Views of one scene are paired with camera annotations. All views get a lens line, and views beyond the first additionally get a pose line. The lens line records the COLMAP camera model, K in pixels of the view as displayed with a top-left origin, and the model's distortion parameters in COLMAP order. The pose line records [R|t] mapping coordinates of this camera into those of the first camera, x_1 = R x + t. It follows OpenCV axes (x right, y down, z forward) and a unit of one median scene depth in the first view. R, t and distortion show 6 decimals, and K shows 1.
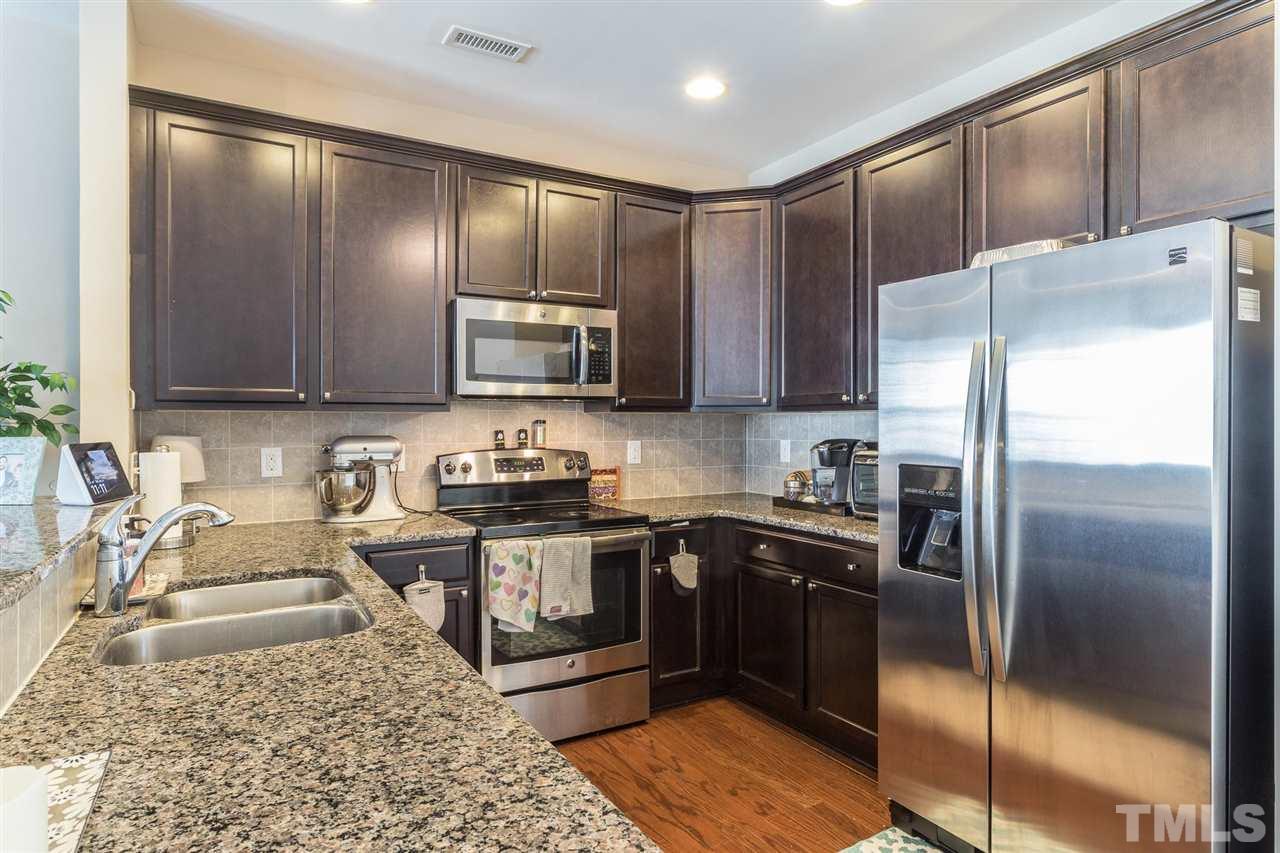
lens RADIAL K [[726.1, 0, 652.2], [0, 726.1, 426.4], [0, 0, 1]] dist [-0.010089, 0.008931]
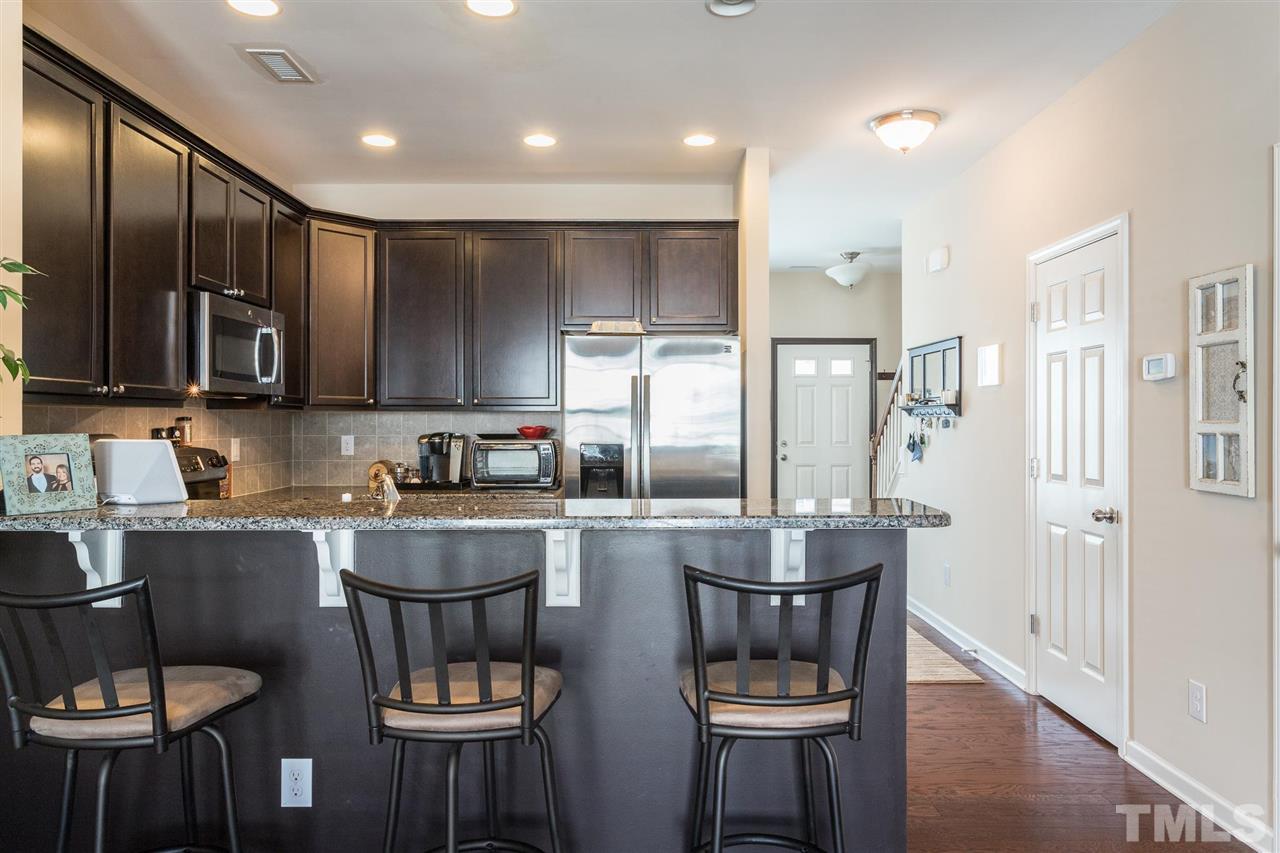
lens RADIAL K [[836.1, 0, 635.5], [0, 836.1, 414.3], [0, 0, 1]] dist [-0.022620, 0.002409]
pose [[0.521541, 0.006882, 0.853198, -0.877589], [0.005331, 0.999922, -0.011324, 0.003649], [-0.853209, 0.010455, 0.521464, -0.075131]]
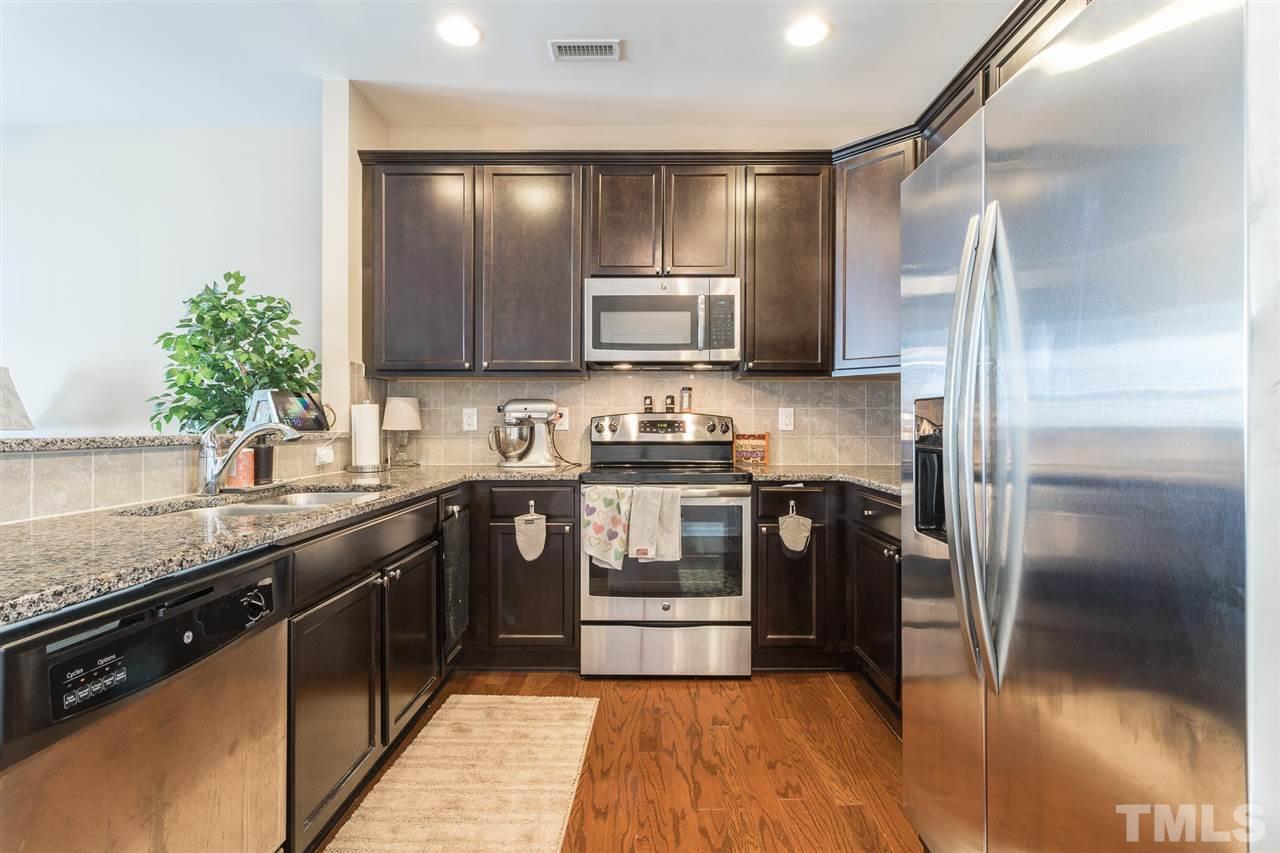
lens RADIAL K [[608.6, 0, 647.5], [0, 608.6, 424.0], [0, 0, 1]] dist [-0.006076, 0.003504]
pose [[0.861006, 0.001661, -0.508592, 0.300297], [-0.004669, 0.999978, -0.004639, 0.058284], [0.508573, 0.006369, 0.860995, 0.198281]]
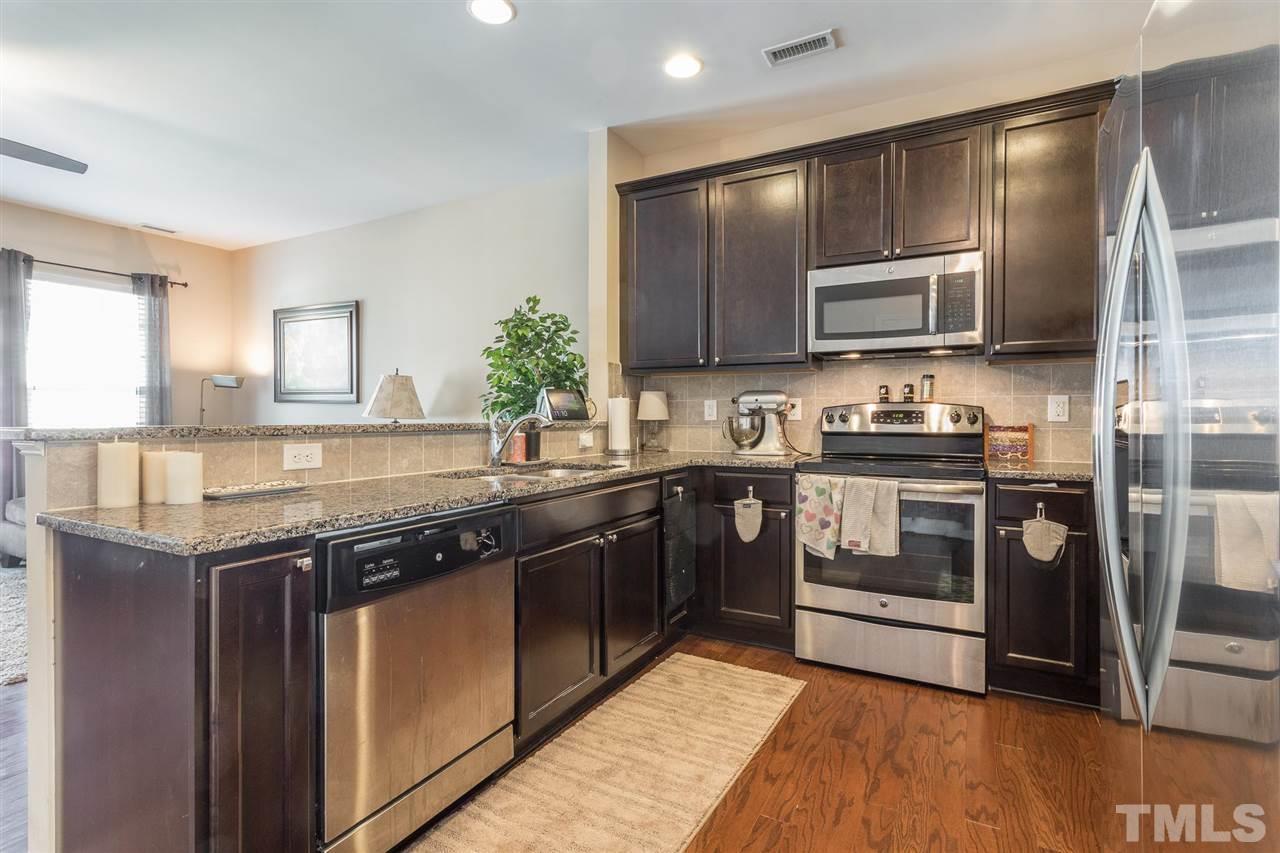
lens RADIAL K [[608.6, 0, 642.6], [0, 608.6, 419.1], [0, 0, 1]] dist [-0.006076, 0.003504]
pose [[0.517249, 0.006867, -0.855808, 0.421328], [-0.005612, 0.999974, 0.004632, 0.058818], [0.855817, 0.002407, 0.517273, 0.241124]]
